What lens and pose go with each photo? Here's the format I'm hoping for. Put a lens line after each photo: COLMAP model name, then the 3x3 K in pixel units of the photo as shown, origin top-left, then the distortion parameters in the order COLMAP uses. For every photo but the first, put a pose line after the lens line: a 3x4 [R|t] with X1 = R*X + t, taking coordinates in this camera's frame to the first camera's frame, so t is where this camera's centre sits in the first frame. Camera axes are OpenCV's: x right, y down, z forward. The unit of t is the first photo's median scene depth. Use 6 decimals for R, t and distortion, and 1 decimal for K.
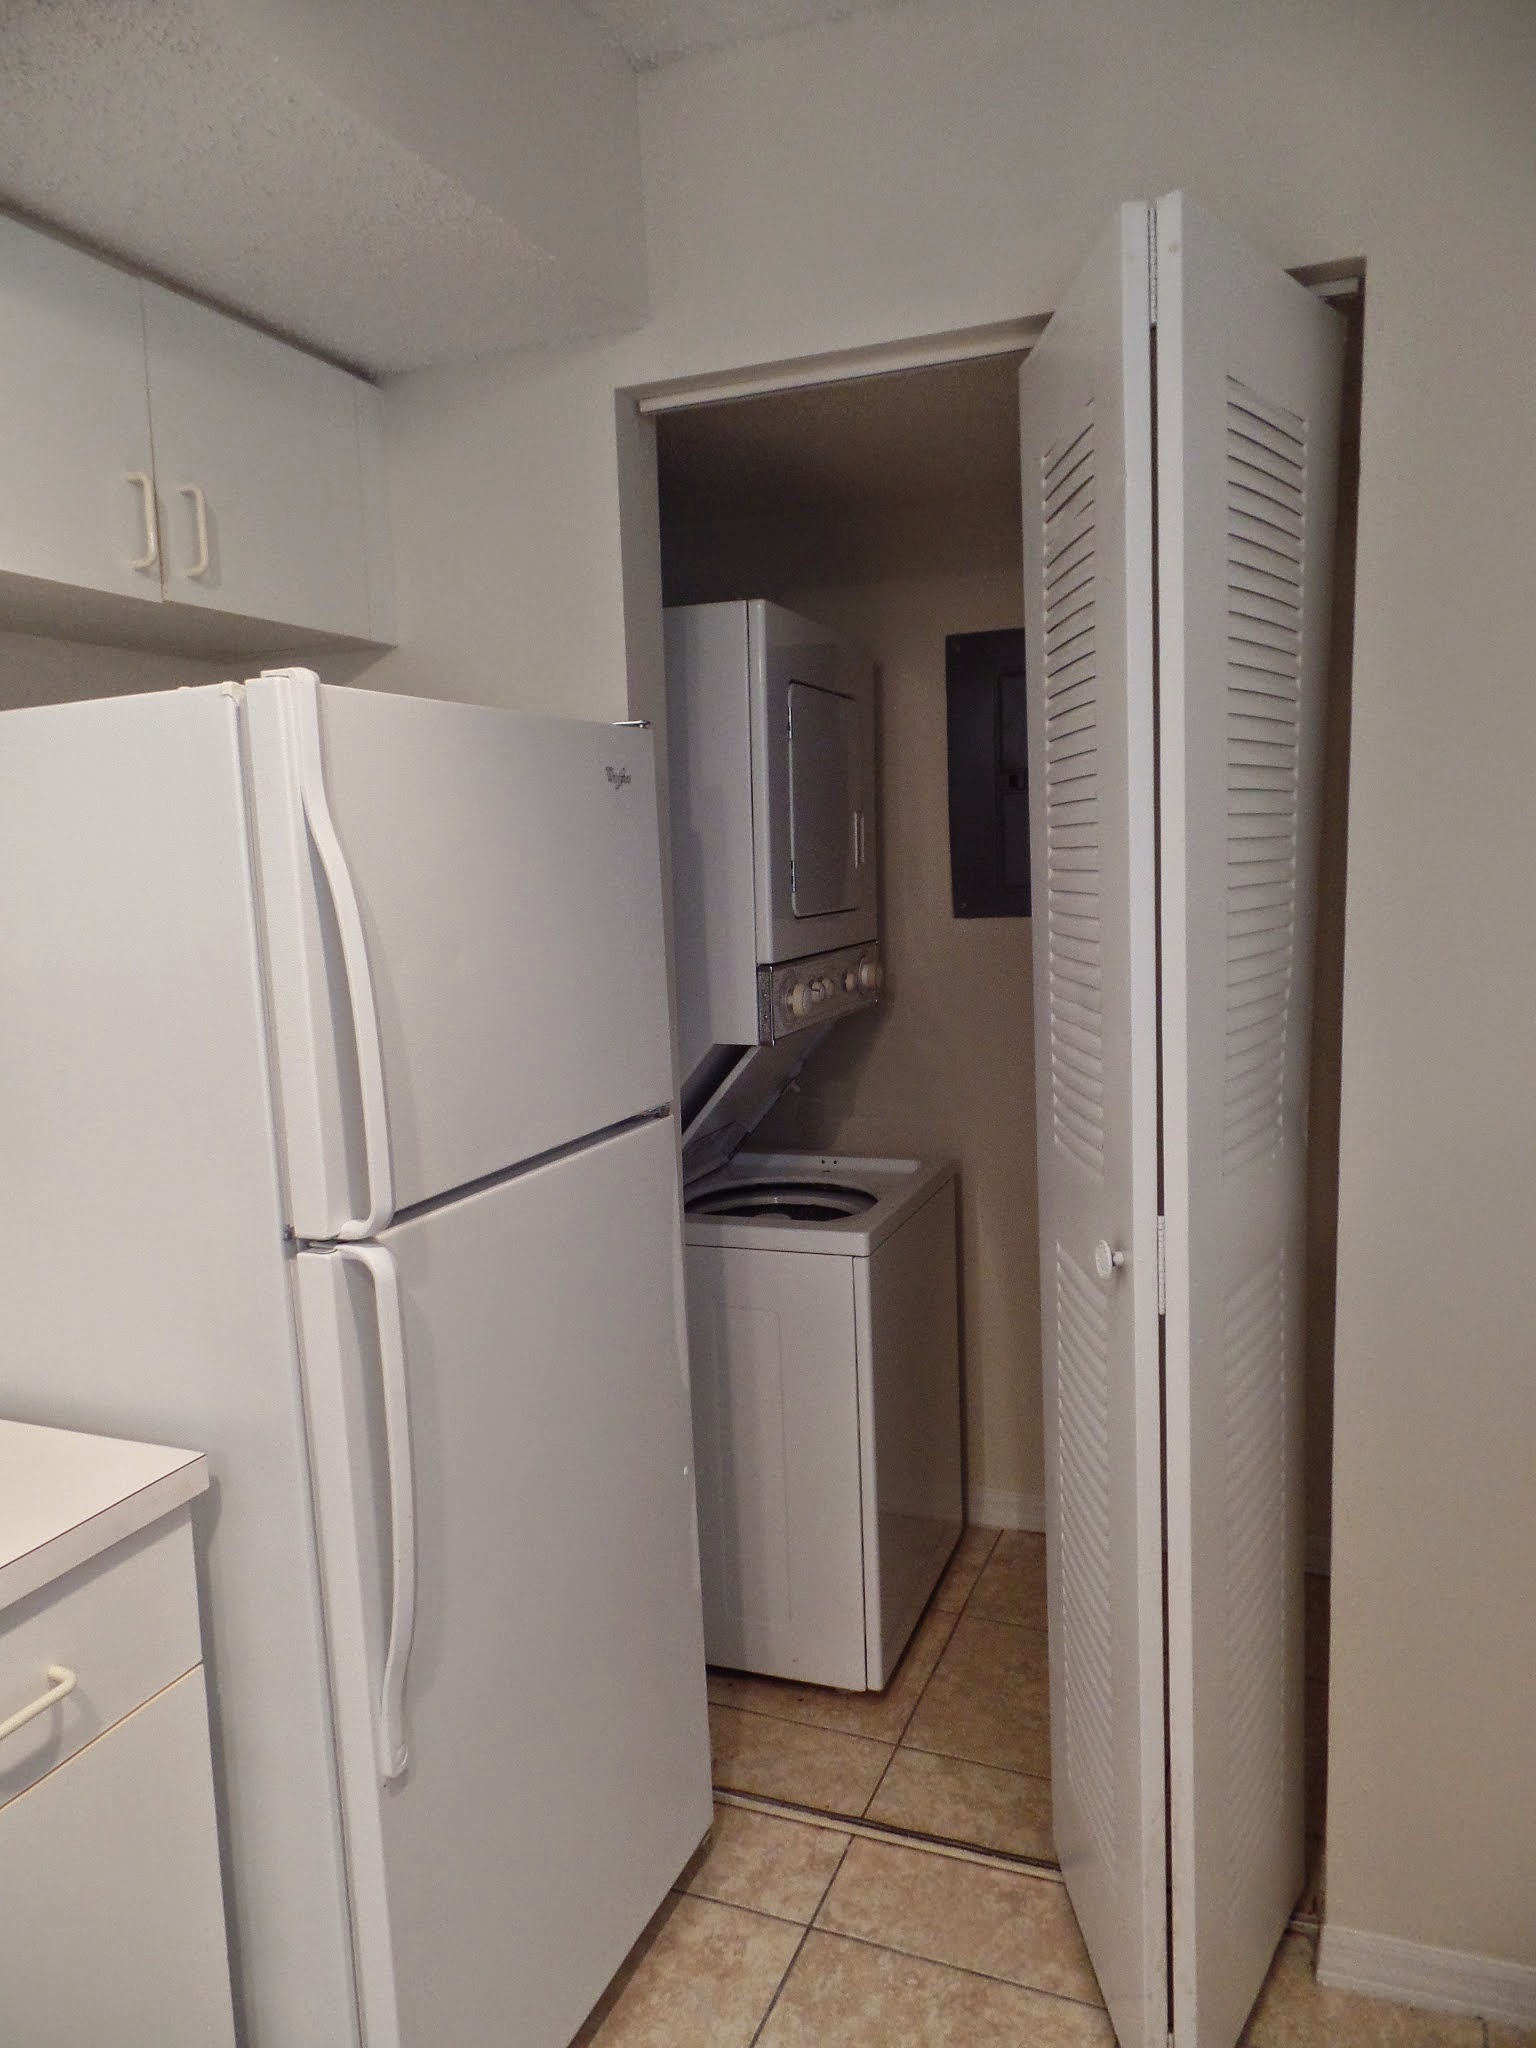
lens RADIAL K [[1407.0, 0, 751.8], [0, 1407.0, 1024.2], [0, 0, 1]] dist [0.000611, 0.000976]
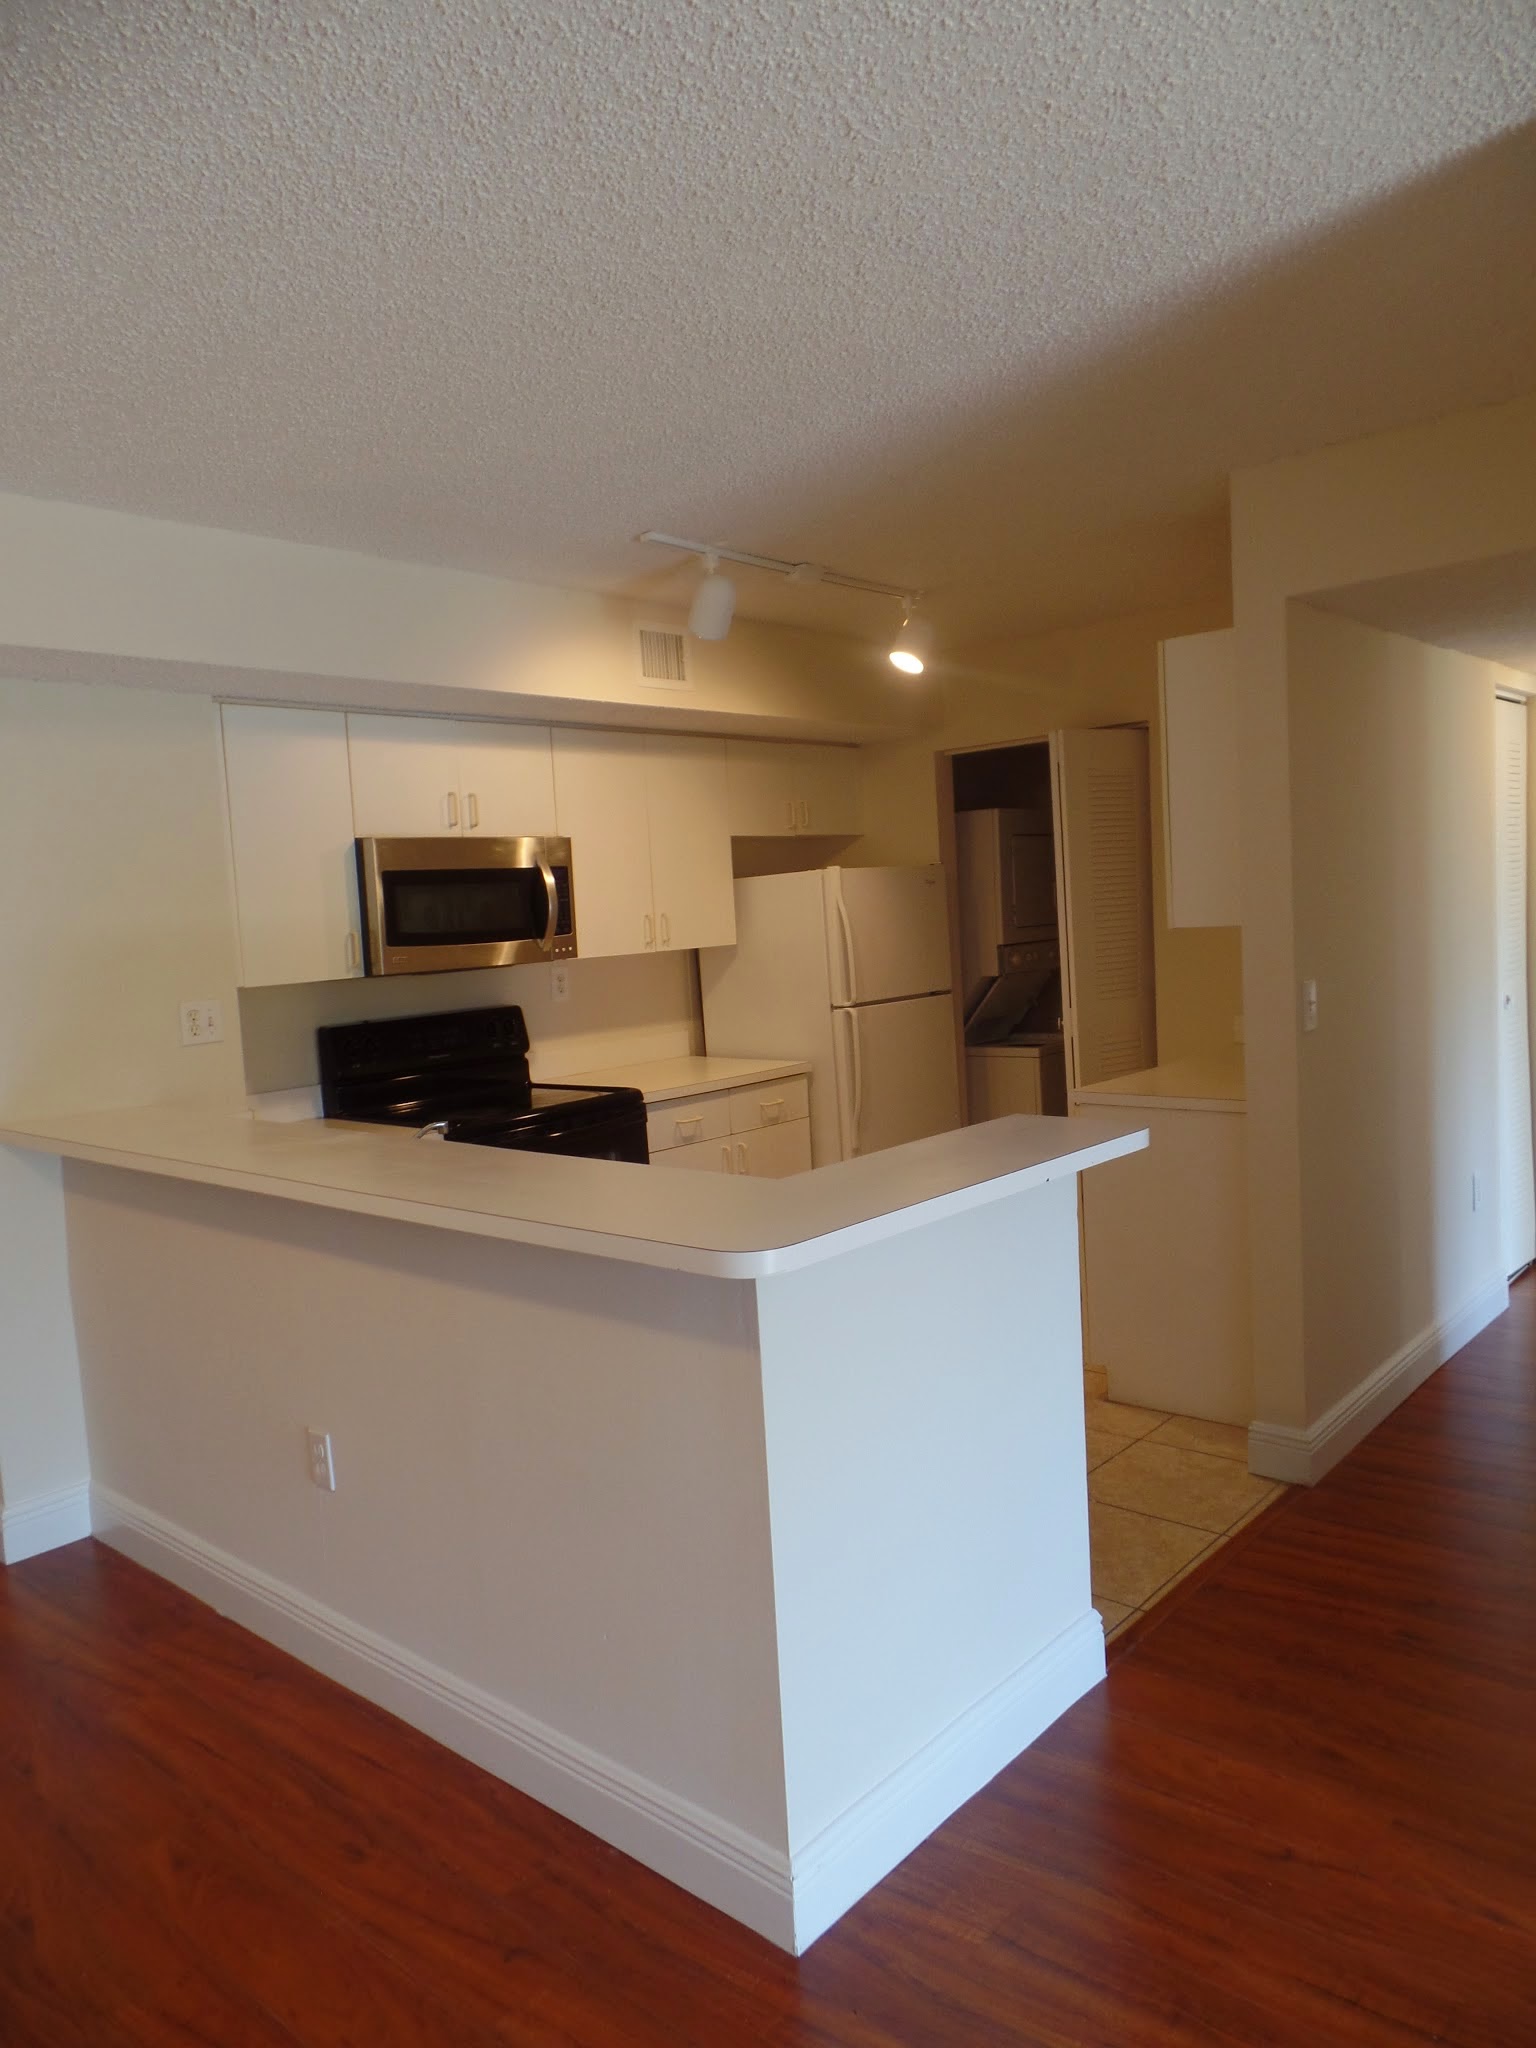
lens RADIAL K [[1407.0, 0, 751.8], [0, 1407.0, 1024.2], [0, 0, 1]] dist [0.000611, 0.000976]
pose [[0.942192, 0.007116, -0.334998, 0.767481], [-0.013367, 0.999777, -0.016358, 0.259268], [0.334807, 0.019890, 0.942077, -2.735940]]
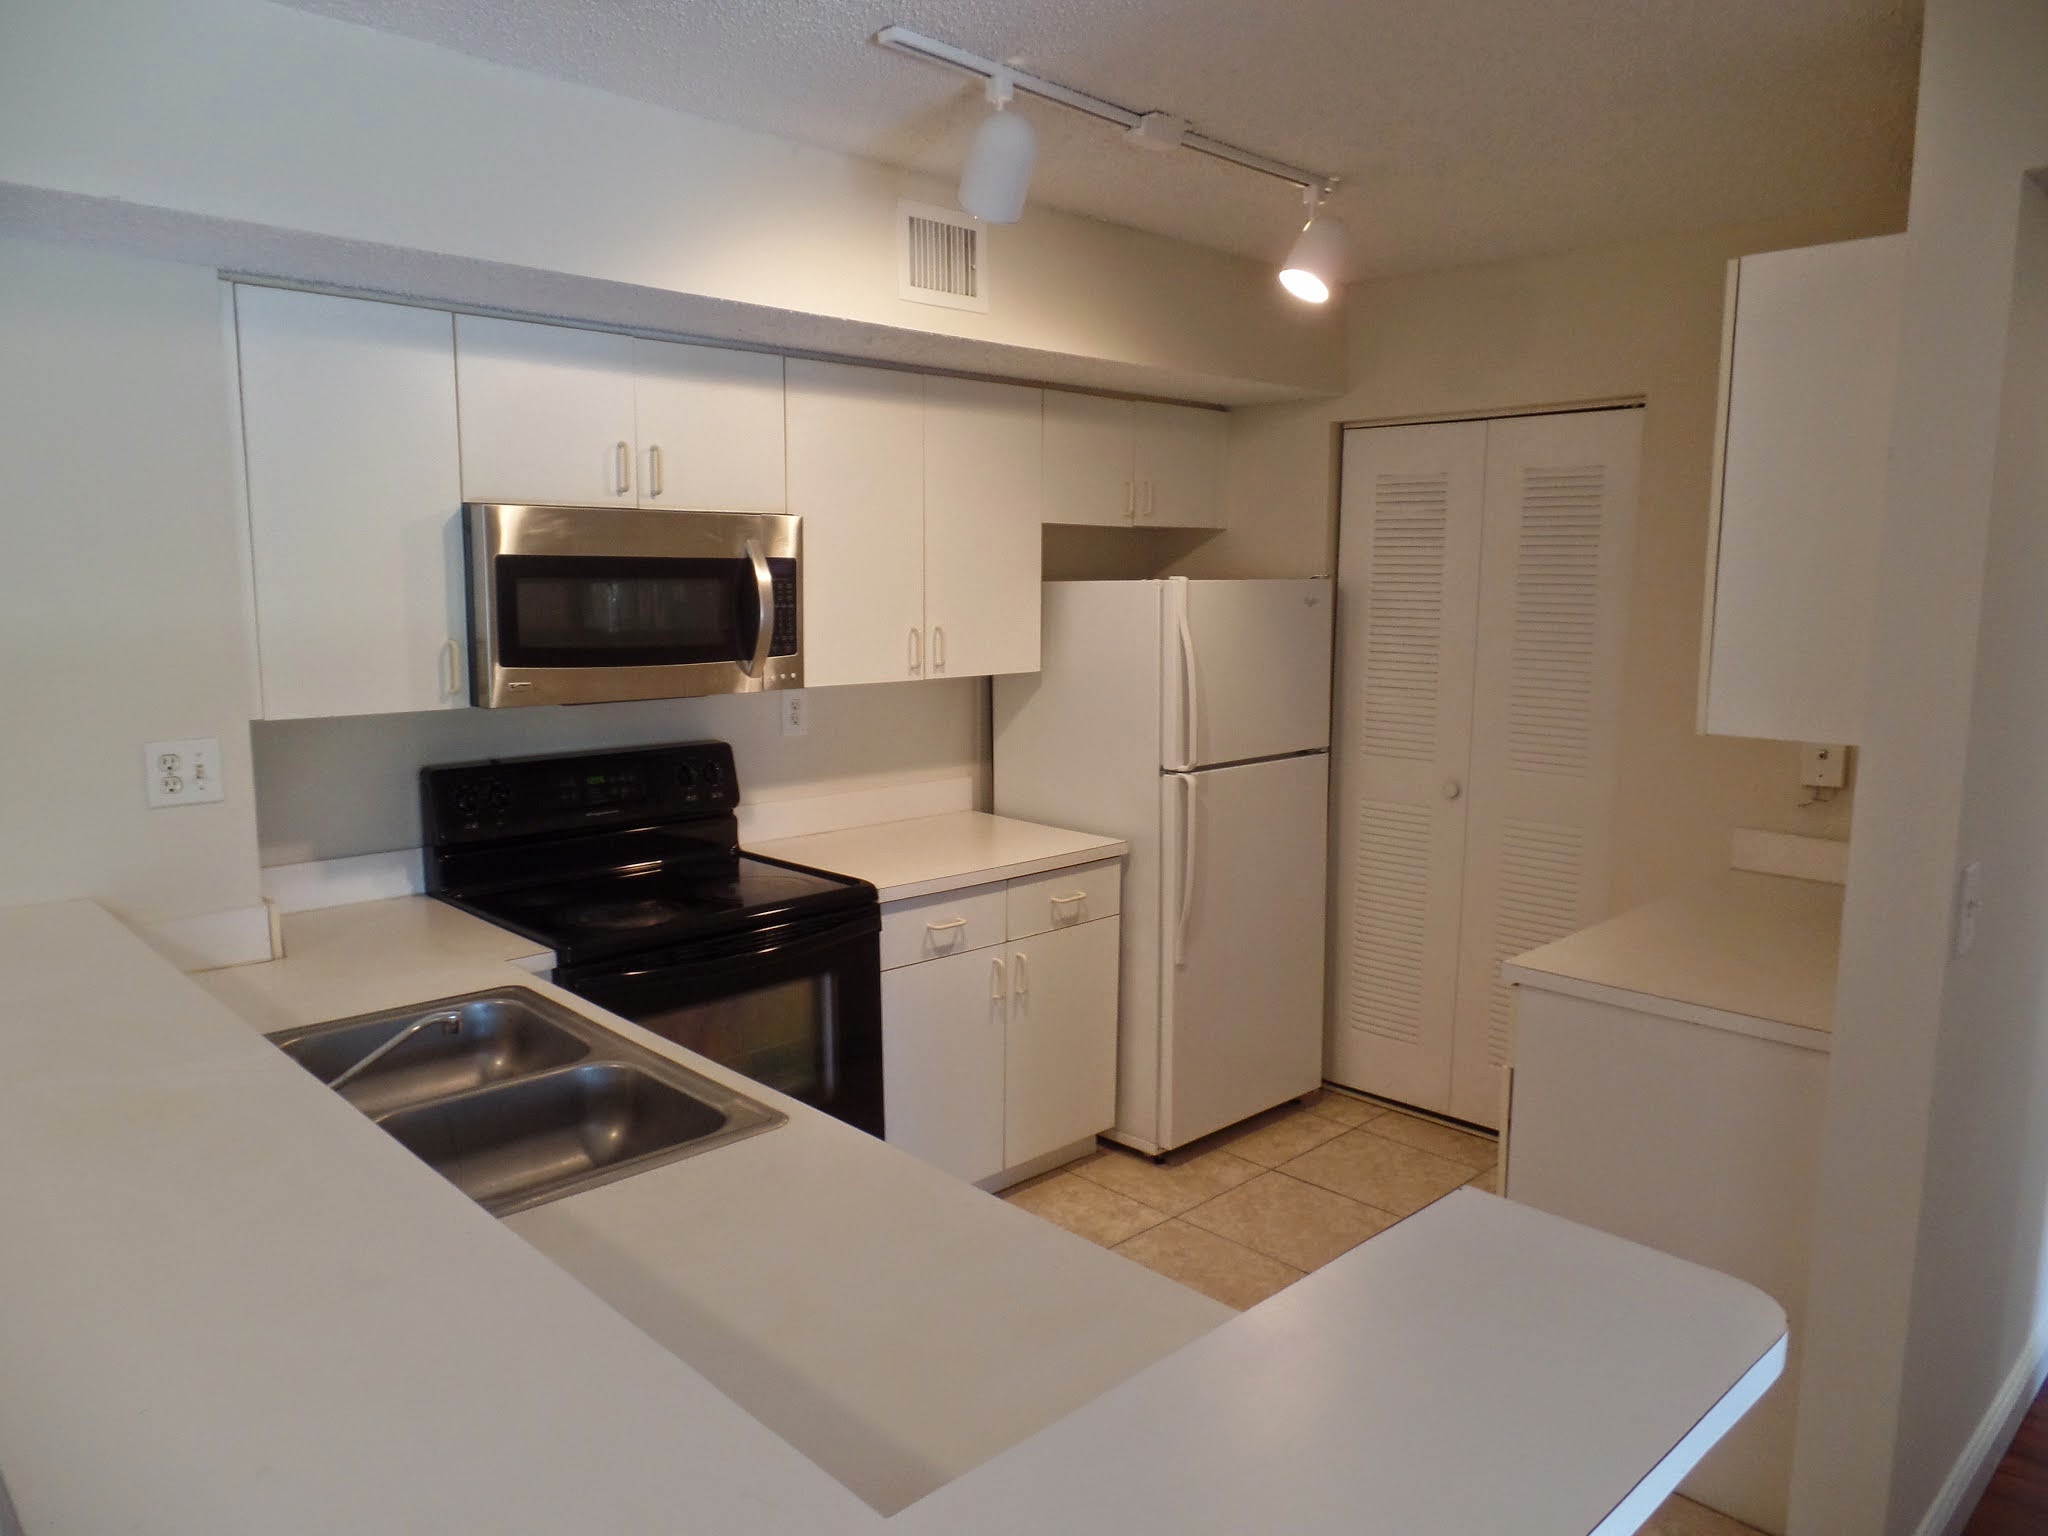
lens RADIAL K [[1407.0, 0, 1024.0], [0, 1407.0, 768.0], [0, 0, 1]] dist [0.000611, 0.000976]
pose [[0.916222, 0.093524, -0.389603, 0.524438], [-0.083341, 0.995593, 0.043001, 0.045131], [0.391907, -0.006929, 0.919979, -1.723785]]
